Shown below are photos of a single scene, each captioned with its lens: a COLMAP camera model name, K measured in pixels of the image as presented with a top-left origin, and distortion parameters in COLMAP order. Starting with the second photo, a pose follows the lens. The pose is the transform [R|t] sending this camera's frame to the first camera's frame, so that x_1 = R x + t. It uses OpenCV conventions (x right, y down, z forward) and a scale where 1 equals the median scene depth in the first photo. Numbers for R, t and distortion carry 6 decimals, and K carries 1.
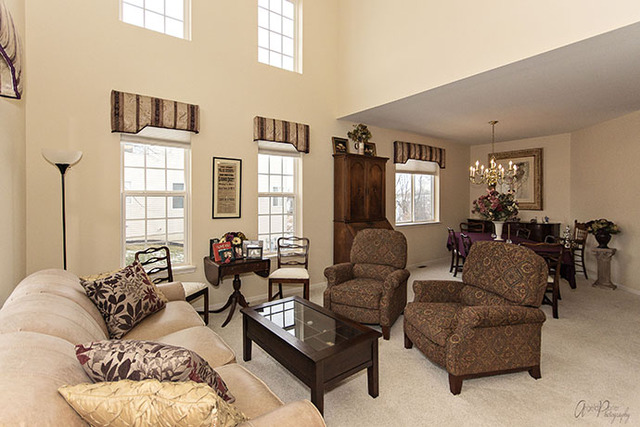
lens RADIAL K [[311.7, 0, 321.1], [0, 311.7, 207.6], [0, 0, 1]] dist [0.005674, 0.002353]
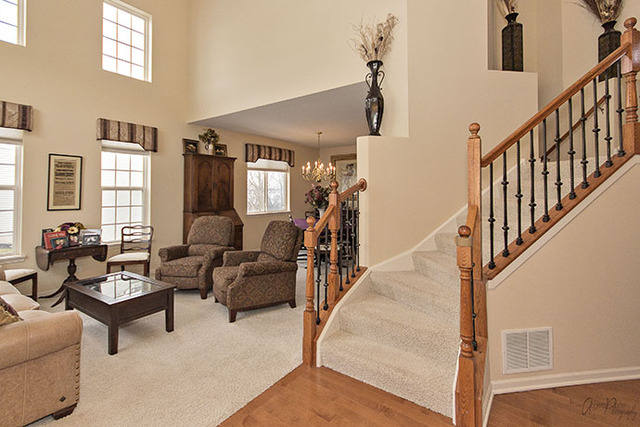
lens RADIAL K [[311.7, 0, 322.8], [0, 311.7, 191.2], [0, 0, 1]] dist [0.005674, 0.002353]
pose [[0.951962, -0.004317, 0.306186, 0.206282], [0.014597, 0.999404, -0.031292, 0.014699], [-0.305869, 0.034259, 0.951457, -0.296022]]
